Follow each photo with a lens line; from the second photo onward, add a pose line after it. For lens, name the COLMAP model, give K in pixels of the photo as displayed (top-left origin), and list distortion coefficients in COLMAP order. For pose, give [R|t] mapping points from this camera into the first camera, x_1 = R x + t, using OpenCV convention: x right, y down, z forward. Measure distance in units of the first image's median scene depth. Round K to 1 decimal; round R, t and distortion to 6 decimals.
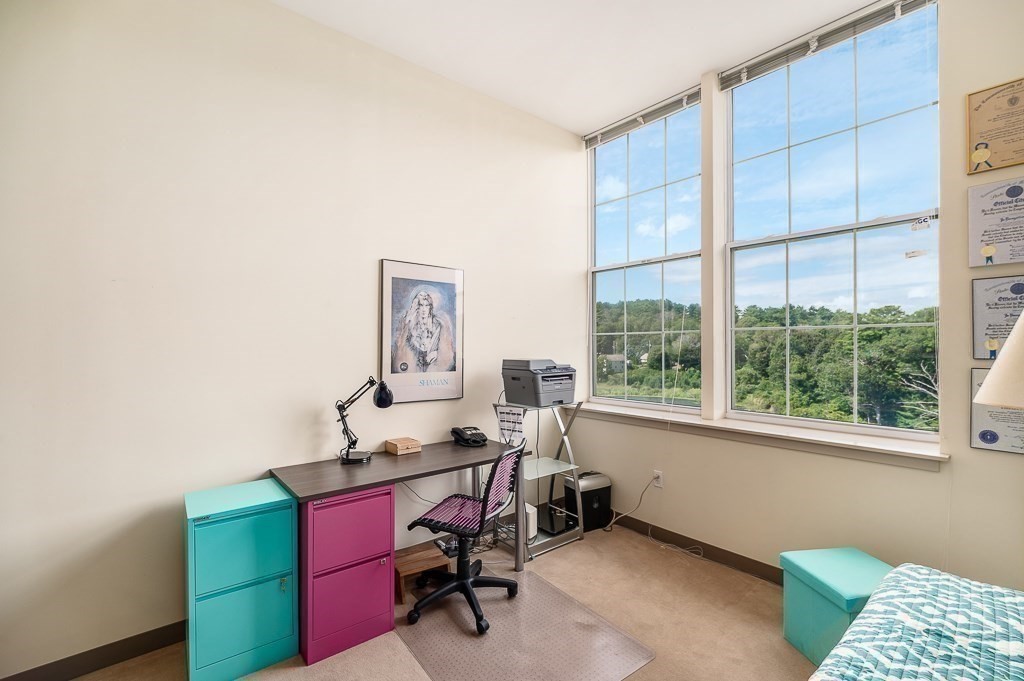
lens RADIAL K [[462.5, 0, 509.7], [0, 462.5, 343.8], [0, 0, 1]] dist [-0.004307, 0.000709]
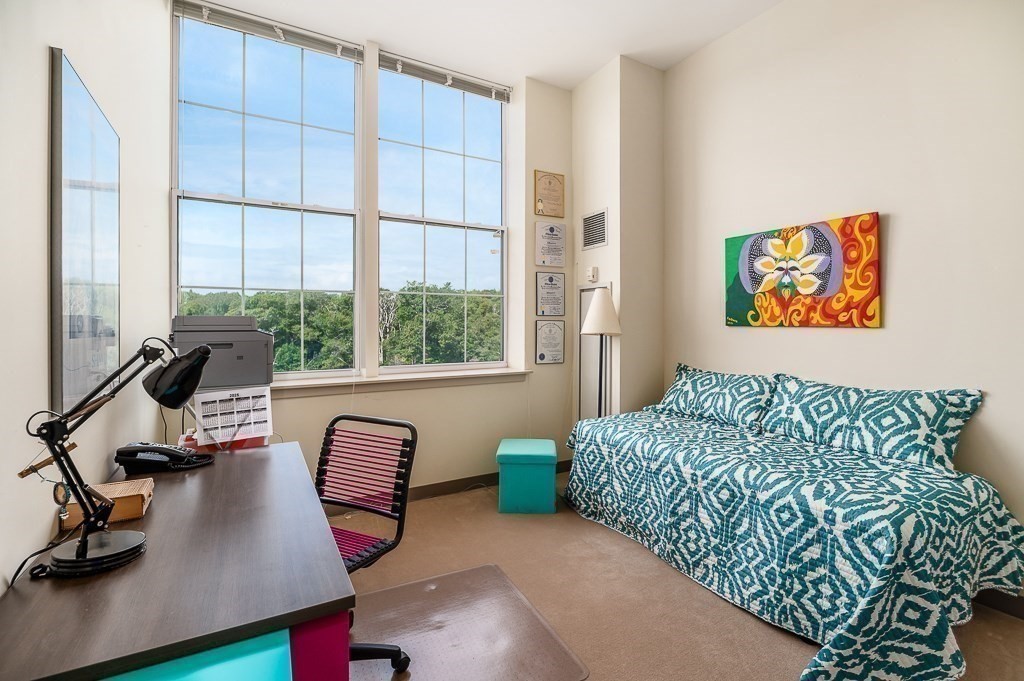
lens RADIAL K [[462.5, 0, 528.8], [0, 462.5, 332.7], [0, 0, 1]] dist [-0.004307, 0.000709]
pose [[0.161284, -0.014927, 0.986795, -0.081866], [0.000078, 0.999886, 0.015112, 0.007352], [-0.986908, -0.002360, 0.161266, 0.073202]]
